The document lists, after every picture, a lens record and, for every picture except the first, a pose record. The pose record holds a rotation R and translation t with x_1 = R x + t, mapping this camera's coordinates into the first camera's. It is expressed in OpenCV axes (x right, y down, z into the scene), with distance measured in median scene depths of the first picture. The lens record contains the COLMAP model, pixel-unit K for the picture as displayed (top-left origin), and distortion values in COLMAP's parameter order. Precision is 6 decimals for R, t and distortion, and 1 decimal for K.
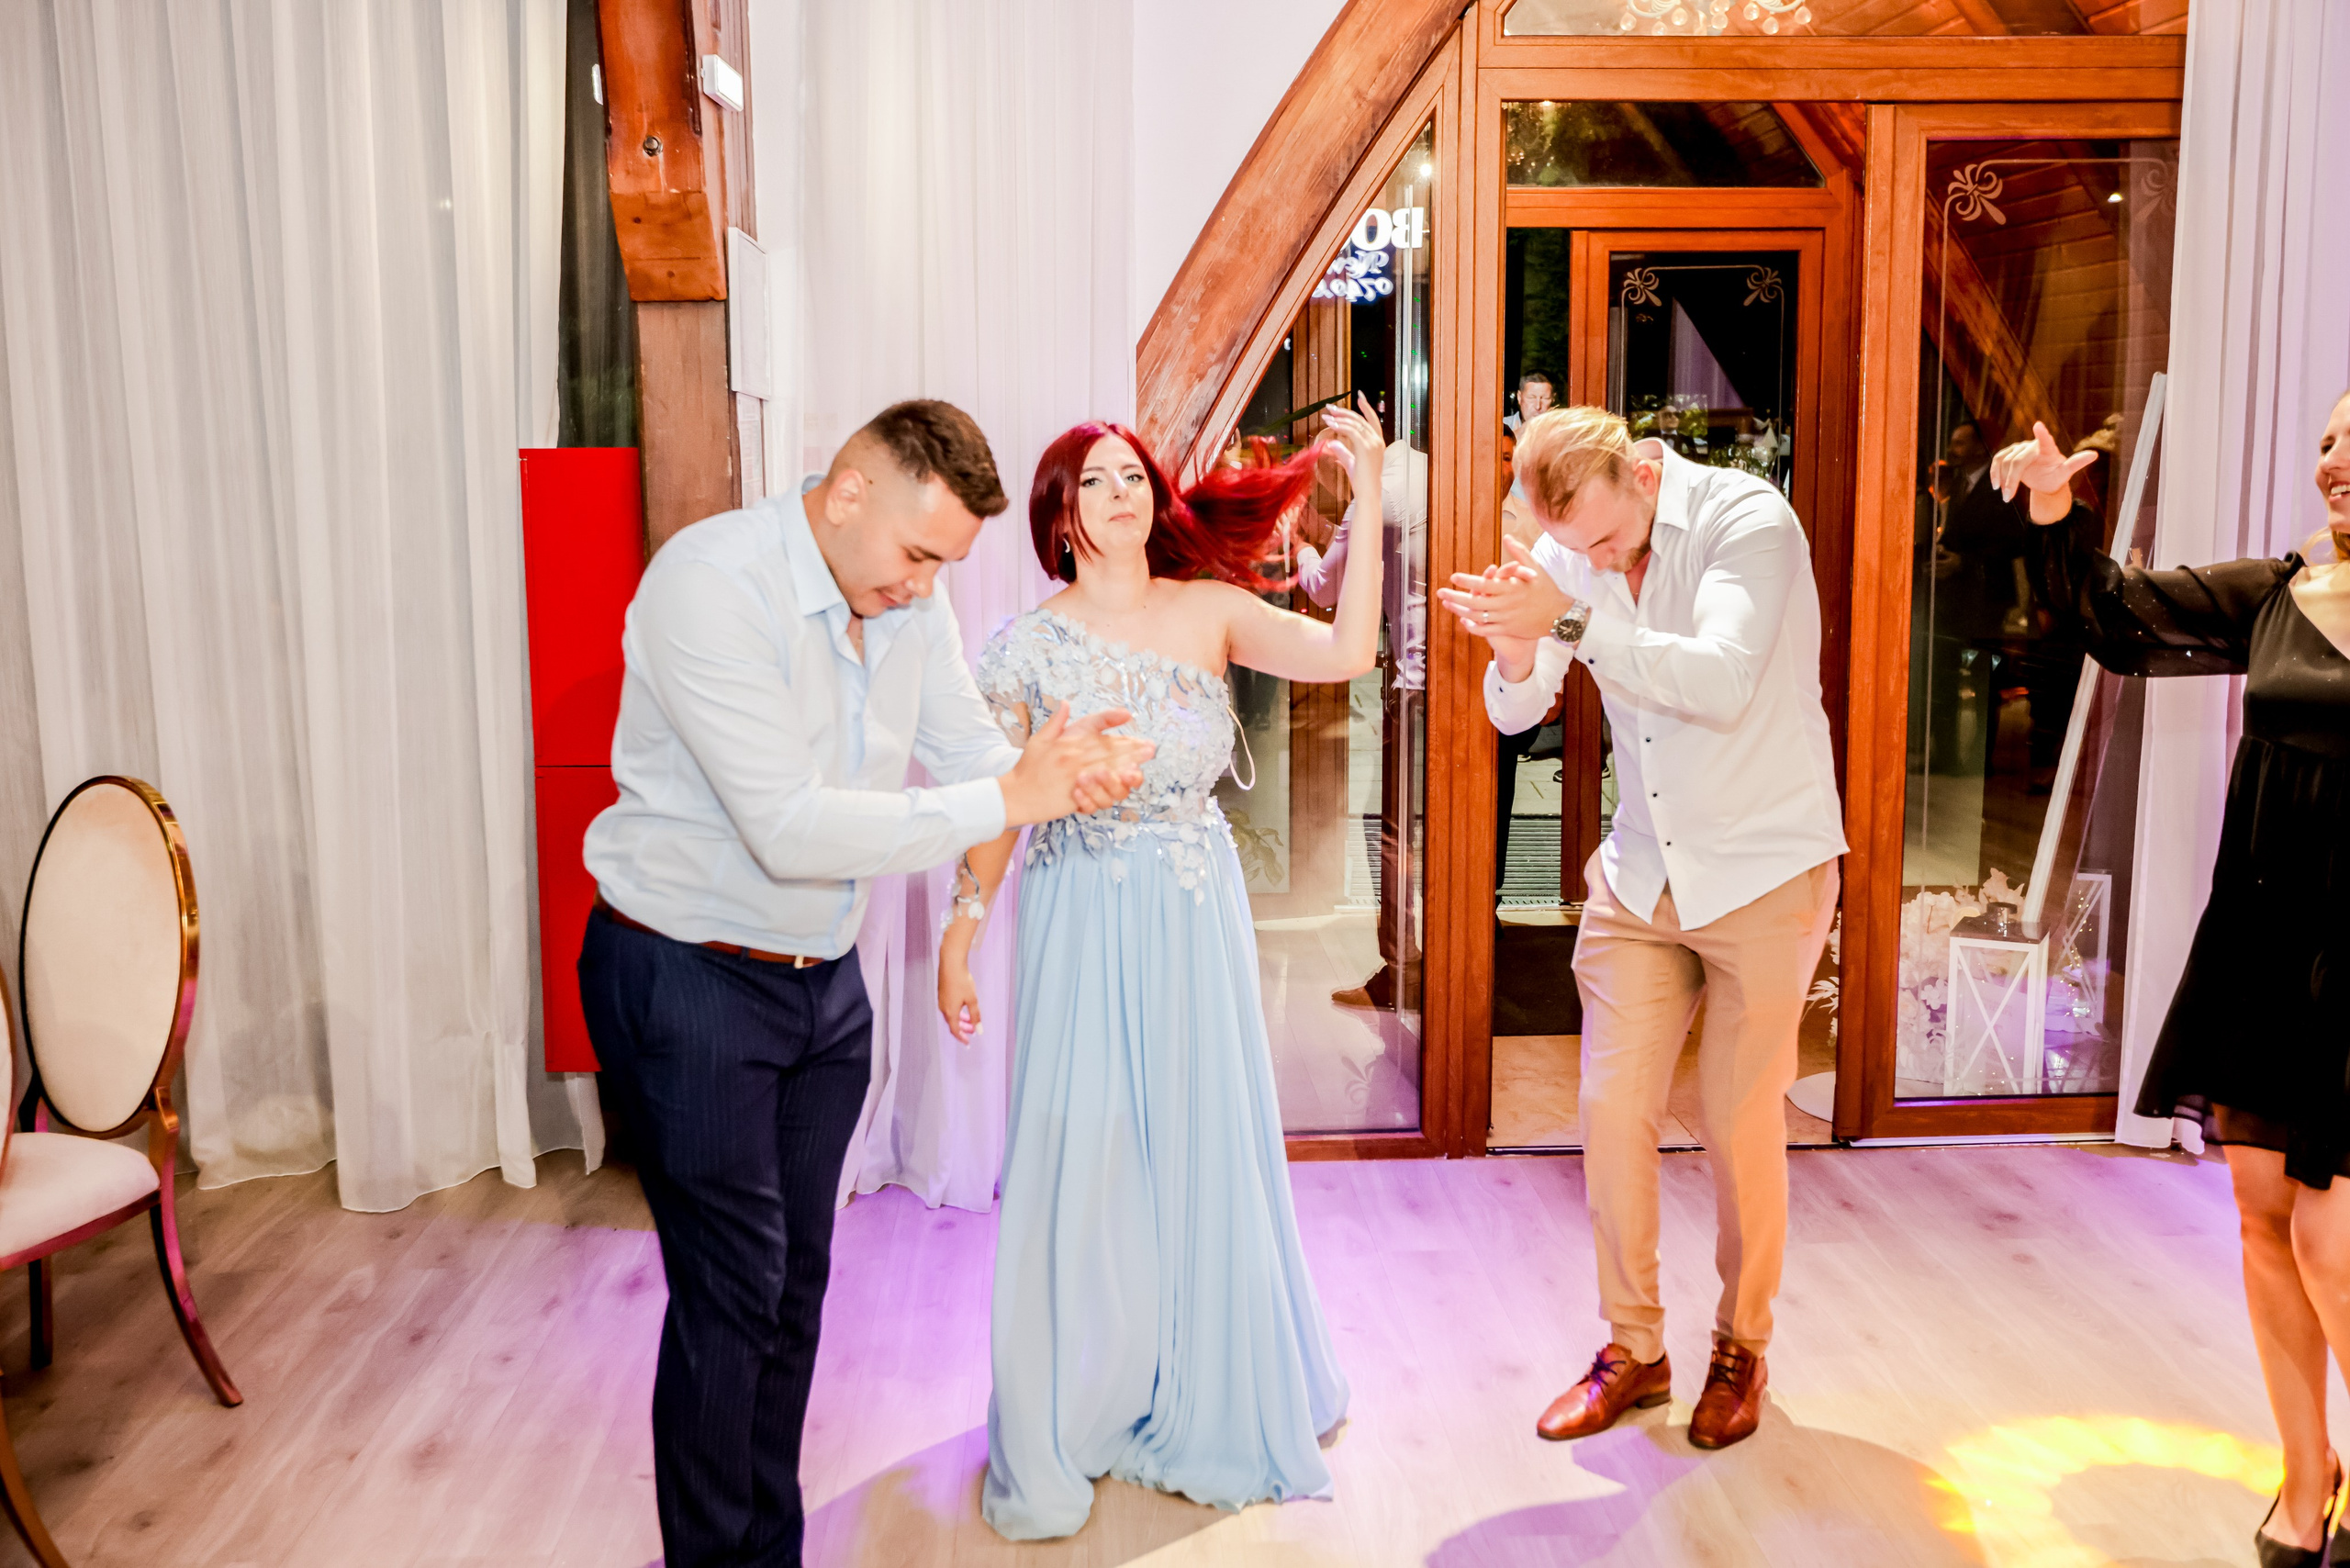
lens RADIAL K [[2309.0, 0, 1170.8], [0, 2309.0, 780.4], [0, 0, 1]] dist [-0.001330, 0.003614]
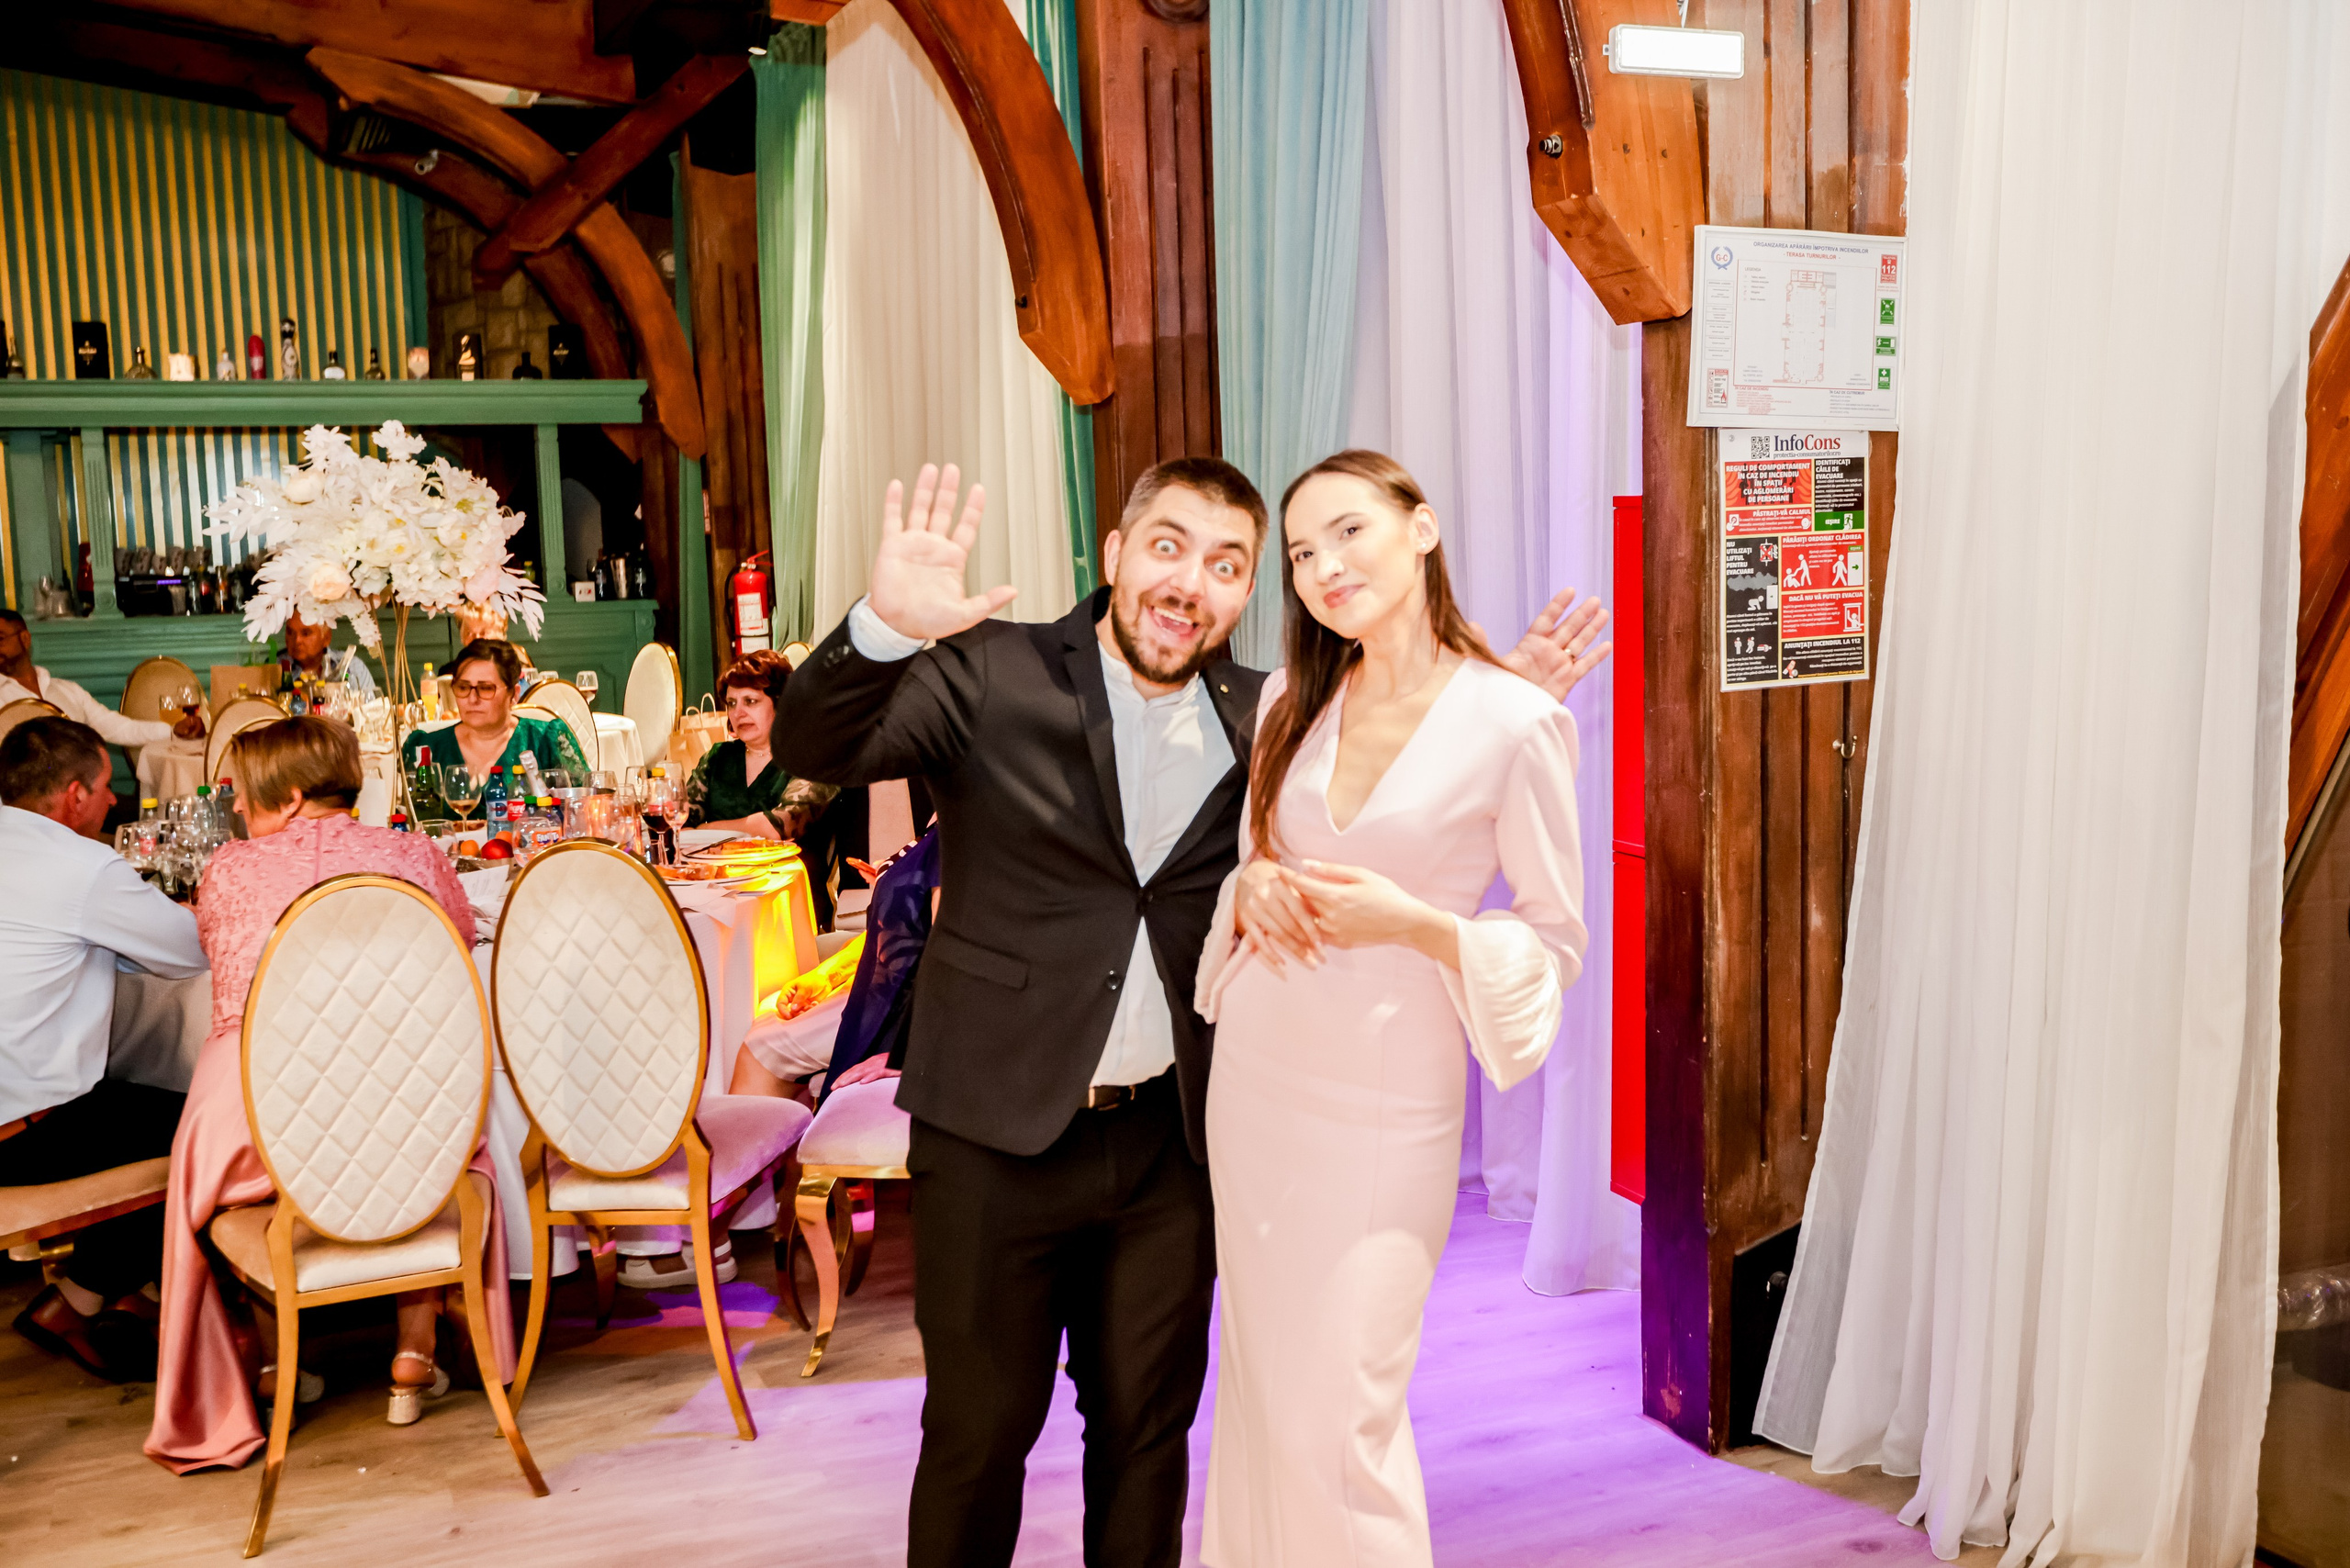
lens RADIAL K [[2309.0, 0, 1170.8], [0, 2309.0, 780.4], [0, 0, 1]] dist [-0.001330, 0.003614]
pose [[0.337306, 0.112735, -0.934621, 0.469850], [-0.116867, 0.990138, 0.077254, -0.077233], [0.934113, 0.083168, 0.347154, 0.497003]]
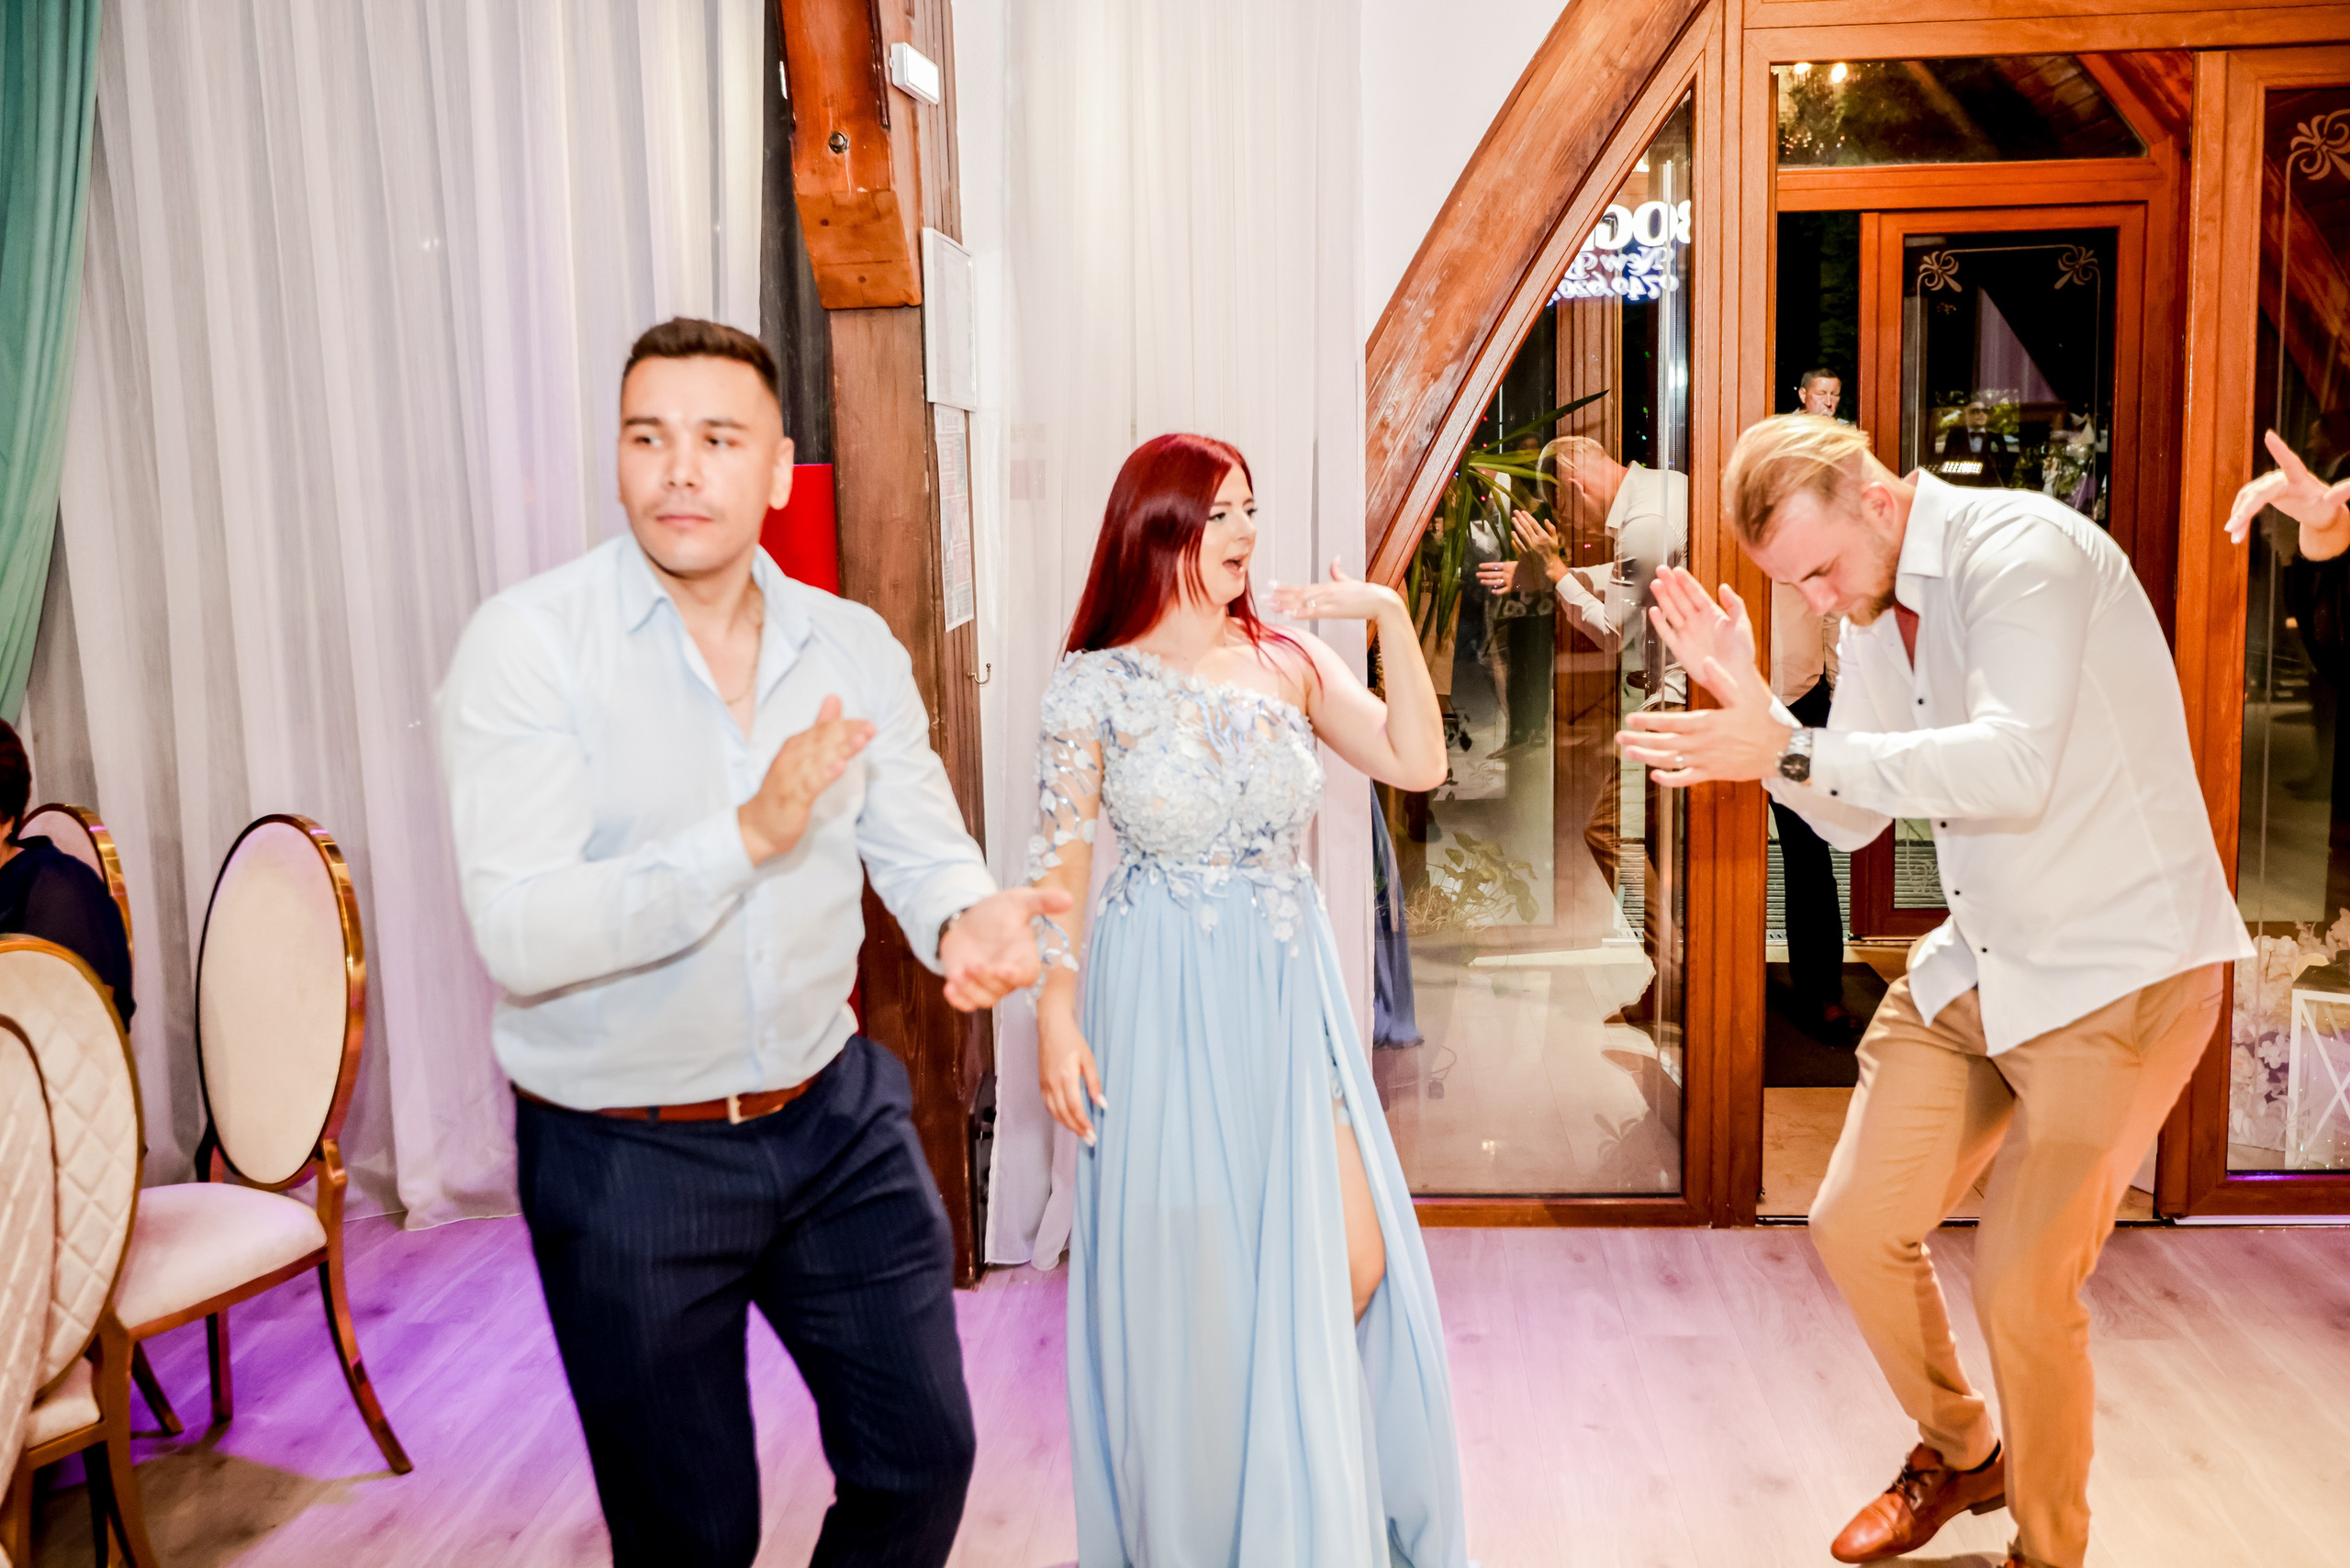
lens RADIAL K [[2309.7, 0, 1169.5], [0, 2309.7, 792.7], [0, 0, 1]] dist [-0.002616, 0.009887]
pose [[0.992039, -0.000066, -0.125932, 0.023135], [0.000077, 1.000000, 0.000082, -0.008666], [0.125932, -0.000091, 0.992039, 0.071245]]
